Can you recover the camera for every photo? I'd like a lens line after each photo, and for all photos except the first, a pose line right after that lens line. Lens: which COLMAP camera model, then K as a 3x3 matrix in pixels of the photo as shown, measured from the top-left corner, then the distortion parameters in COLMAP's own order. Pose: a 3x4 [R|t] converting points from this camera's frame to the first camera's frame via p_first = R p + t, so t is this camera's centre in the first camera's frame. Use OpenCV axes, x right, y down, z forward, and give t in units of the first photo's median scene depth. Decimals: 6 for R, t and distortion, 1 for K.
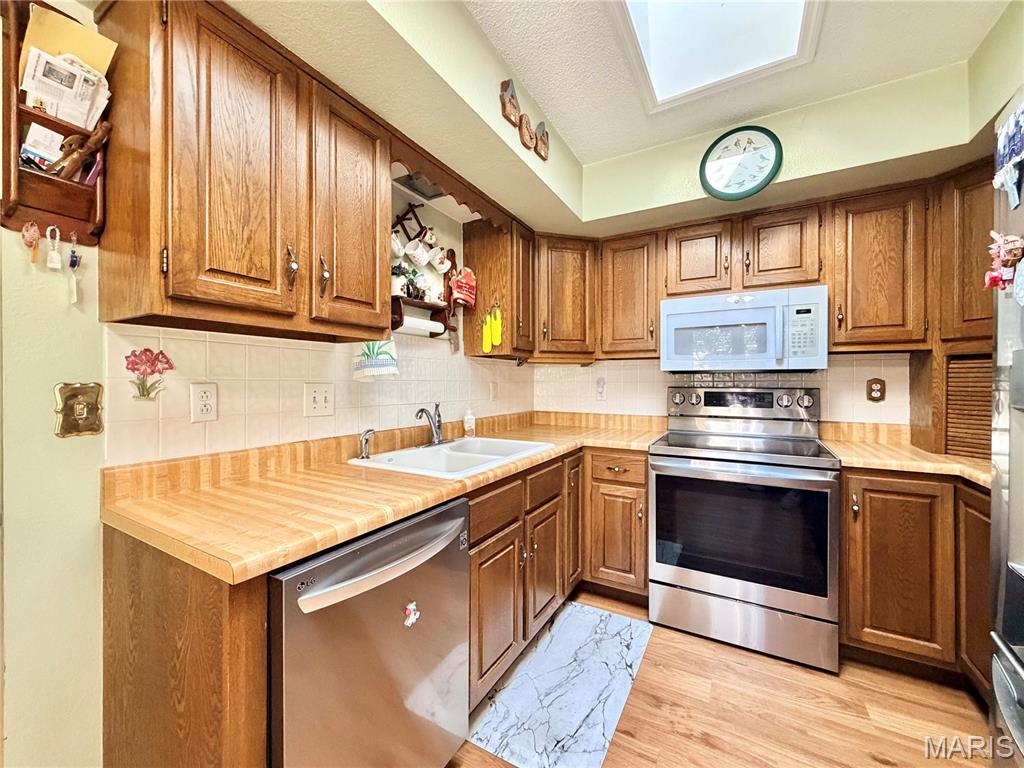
lens RADIAL K [[407.7, 0, 508.4], [0, 407.7, 384.4], [0, 0, 1]] dist [-0.002308, -0.000353]
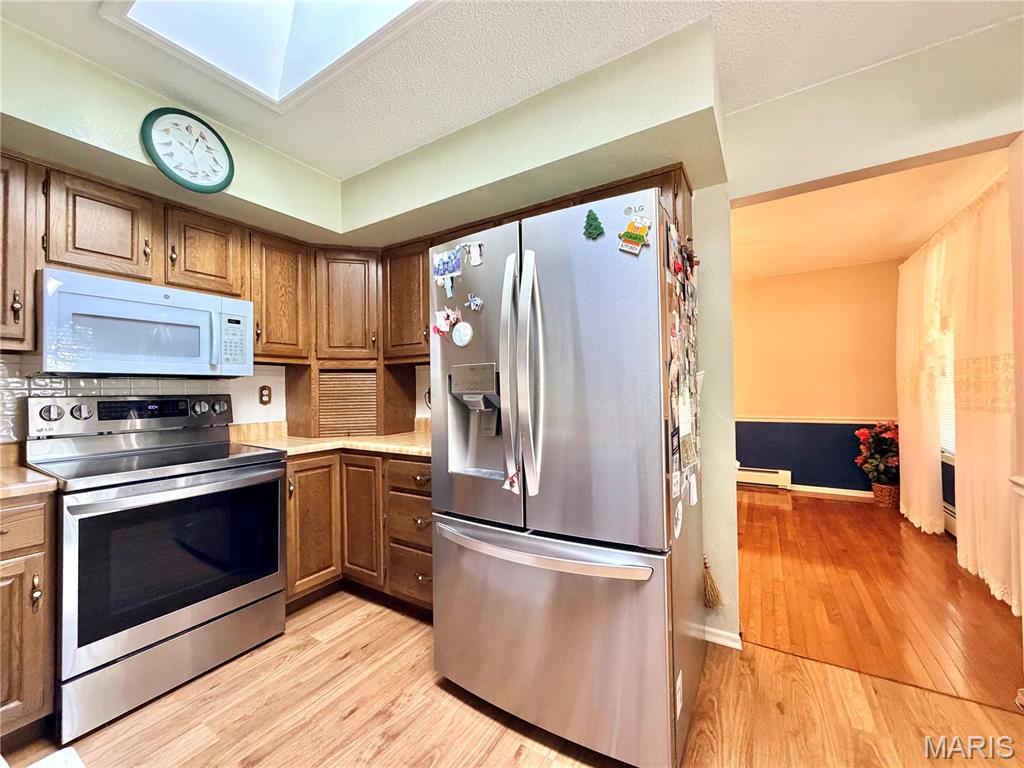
lens RADIAL K [[407.7, 0, 508.4], [0, 407.7, 384.4], [0, 0, 1]] dist [-0.002308, -0.000353]
pose [[0.033148, 0.014411, 0.999347, -0.336761], [0.023022, 0.999620, -0.015179, 0.019679], [-0.999185, 0.023510, 0.032803, 0.263709]]
